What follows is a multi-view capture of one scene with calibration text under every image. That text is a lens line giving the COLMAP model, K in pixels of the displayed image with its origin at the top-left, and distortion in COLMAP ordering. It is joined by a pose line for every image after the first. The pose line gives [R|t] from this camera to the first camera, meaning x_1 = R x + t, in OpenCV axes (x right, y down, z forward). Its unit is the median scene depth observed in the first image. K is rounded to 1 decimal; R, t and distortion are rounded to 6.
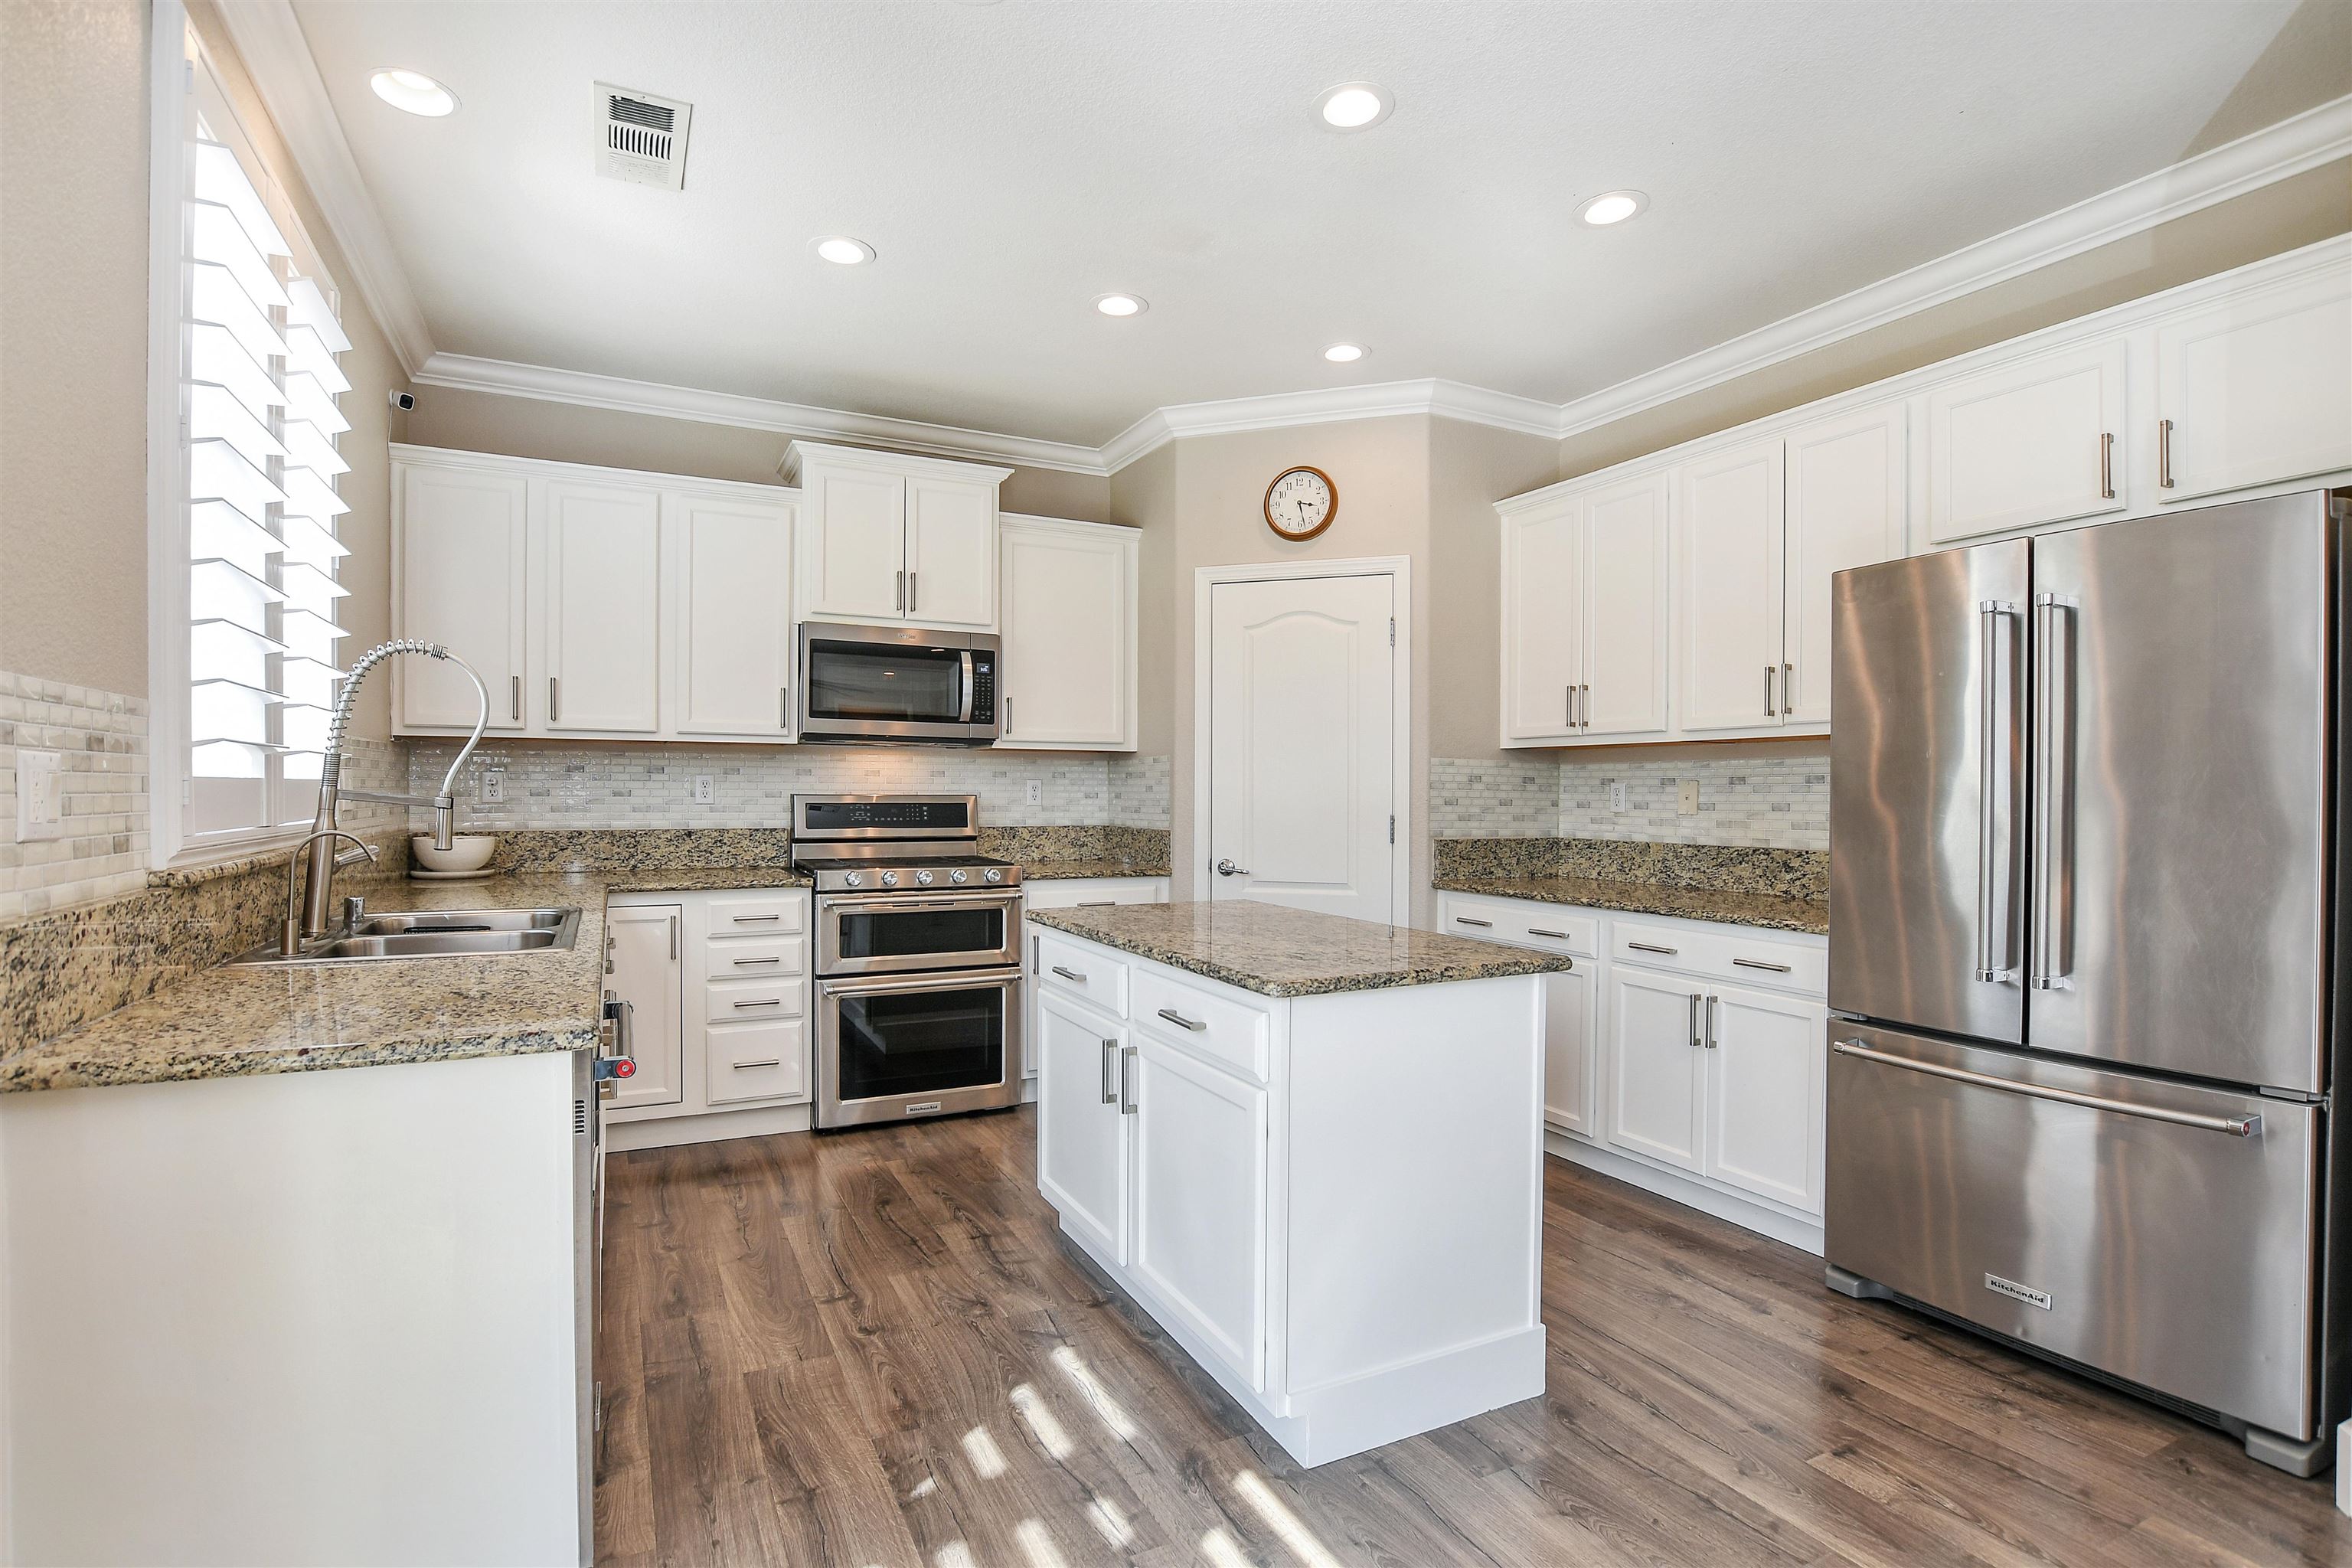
lens RADIAL K [[1125.5, 0, 1146.7], [0, 1125.5, 798.2], [0, 0, 1]] dist [-0.012857, 0.002042]
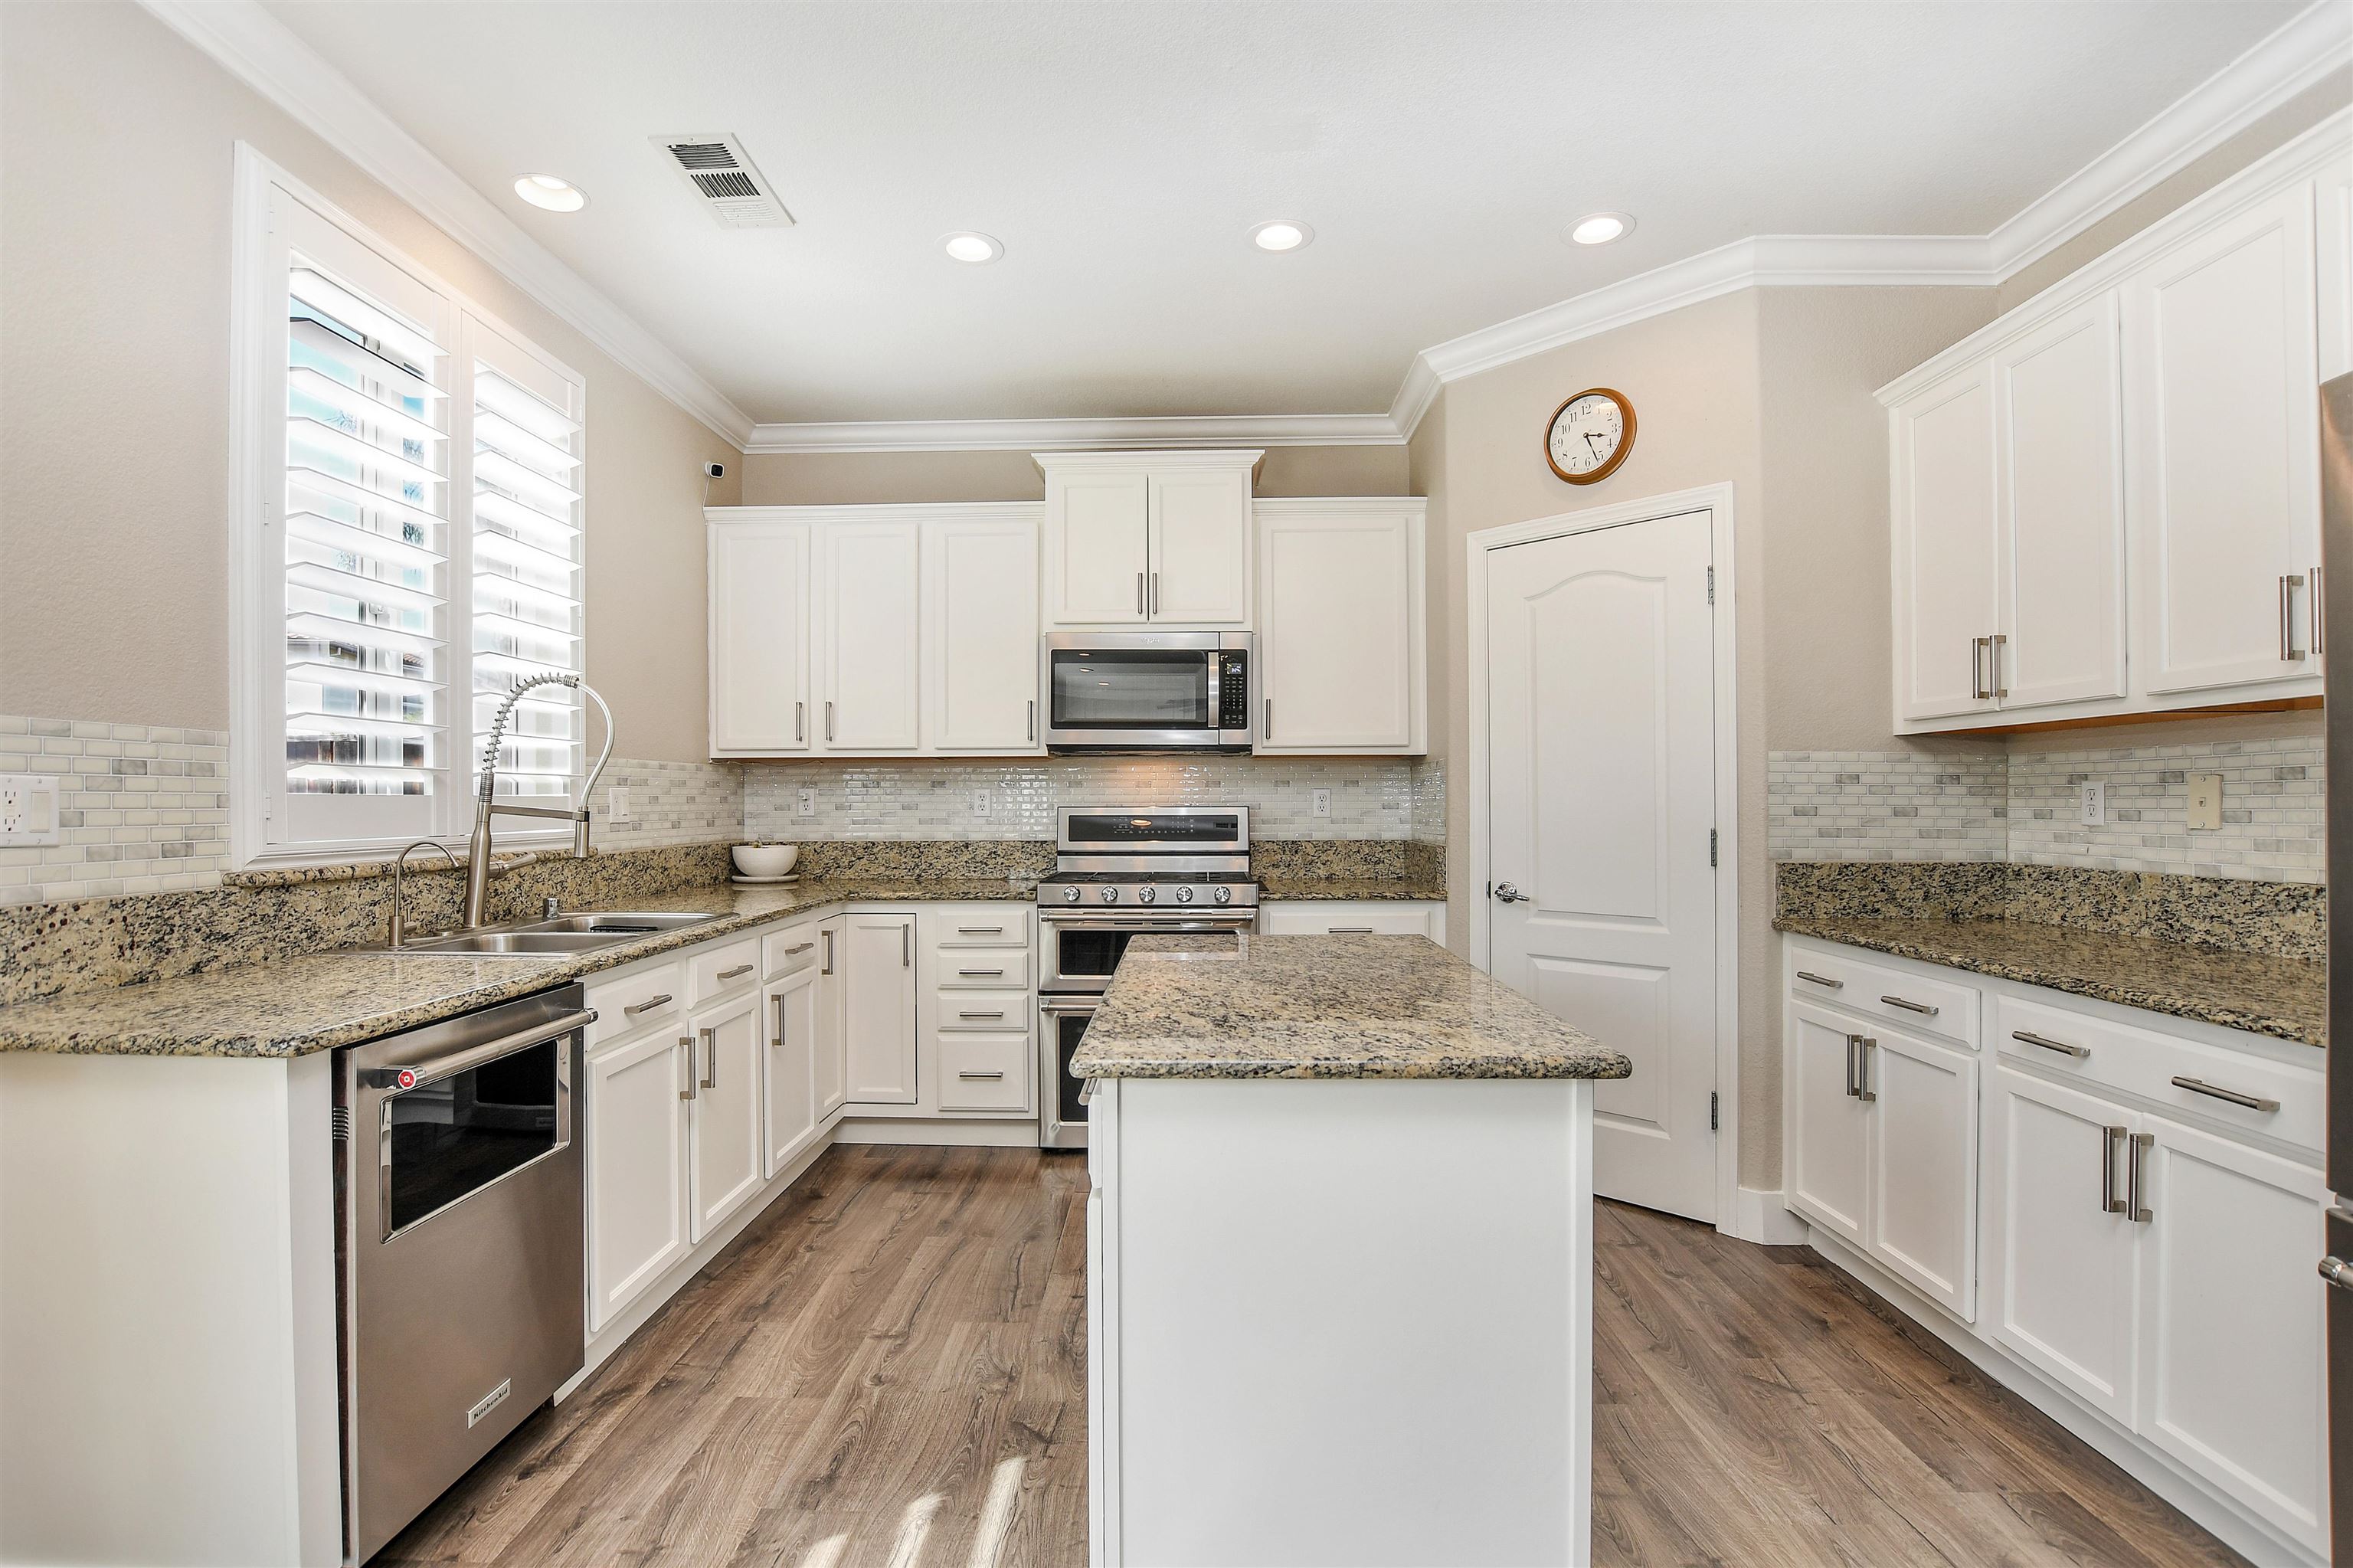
lens RADIAL K [[1101.8, 0, 1157.0], [0, 1101.8, 796.2], [0, 0, 1]] dist [-0.028201, 0.004399]
pose [[0.881453, -0.011114, -0.472141, 0.248875], [0.004780, 0.999882, -0.014614, 0.002089], [0.472248, 0.010625, 0.881402, 0.193860]]
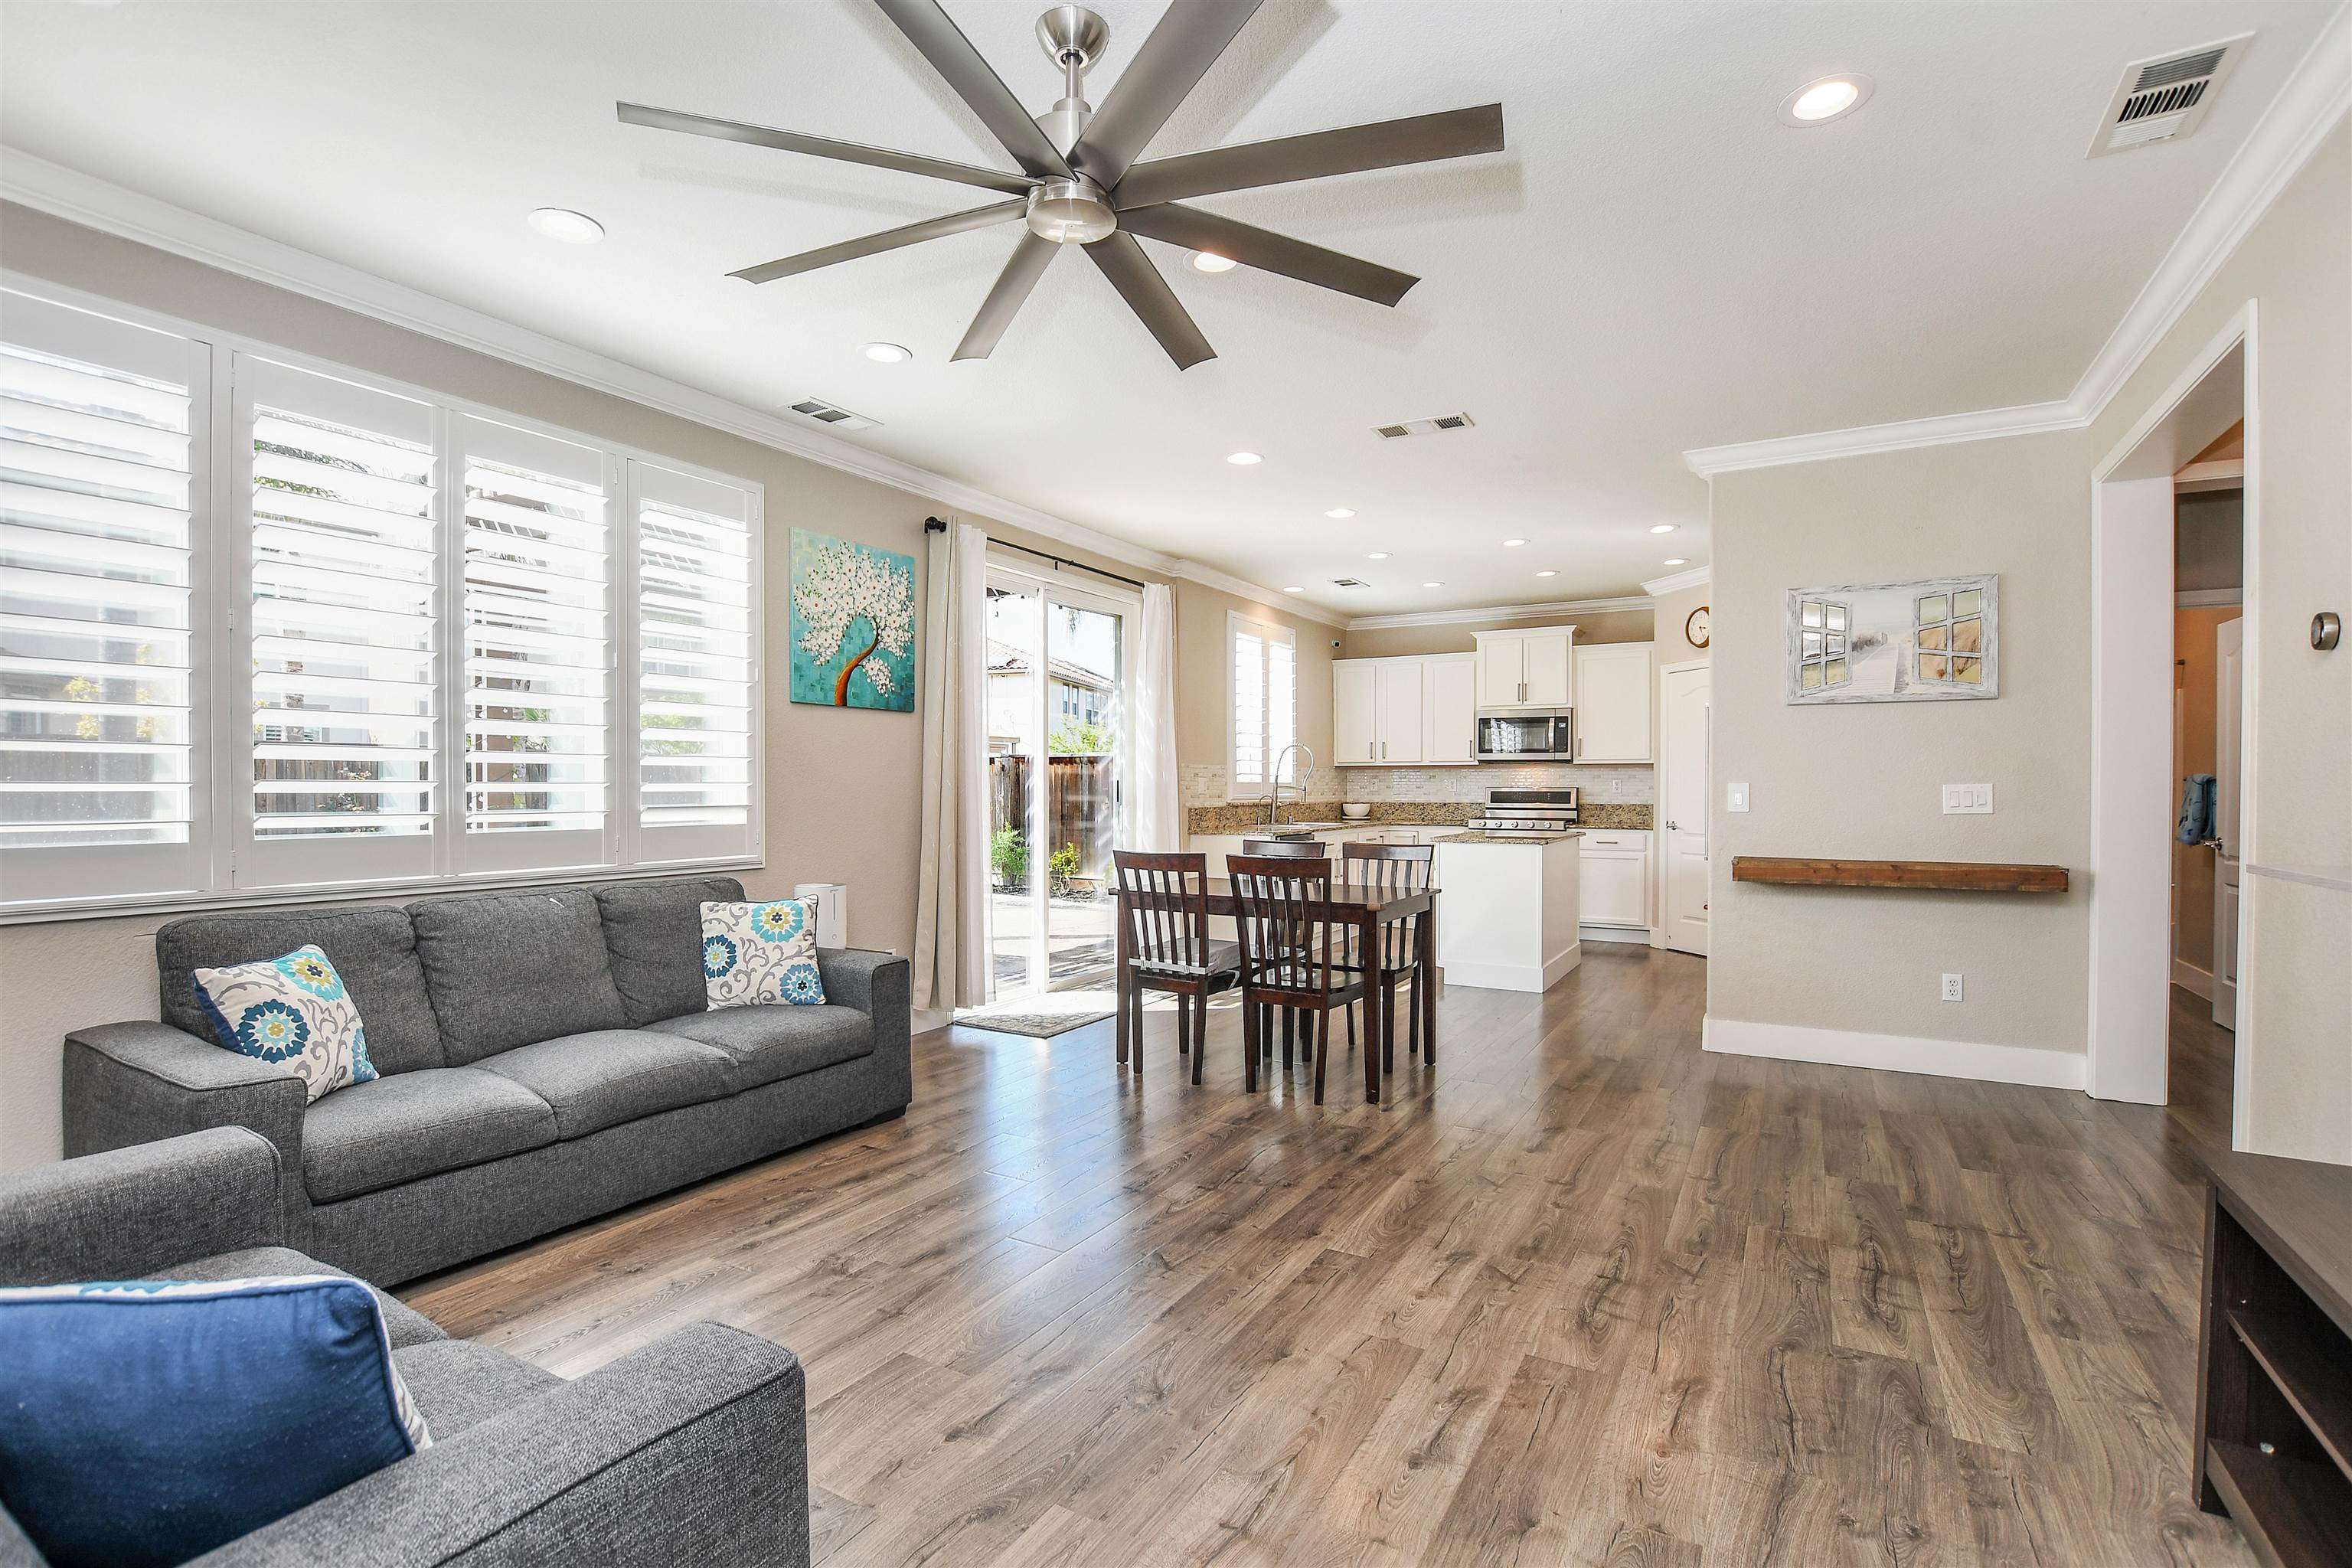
lens RADIAL K [[1101.3, 0, 1143.0], [0, 1101.3, 799.6], [0, 0, 1]] dist [-0.028201, 0.004399]
pose [[0.535904, 0.005044, -0.844264, 1.251391], [-0.003587, 0.999987, 0.003697, 0.016929], [0.844271, 0.001047, 0.535915, -0.786648]]
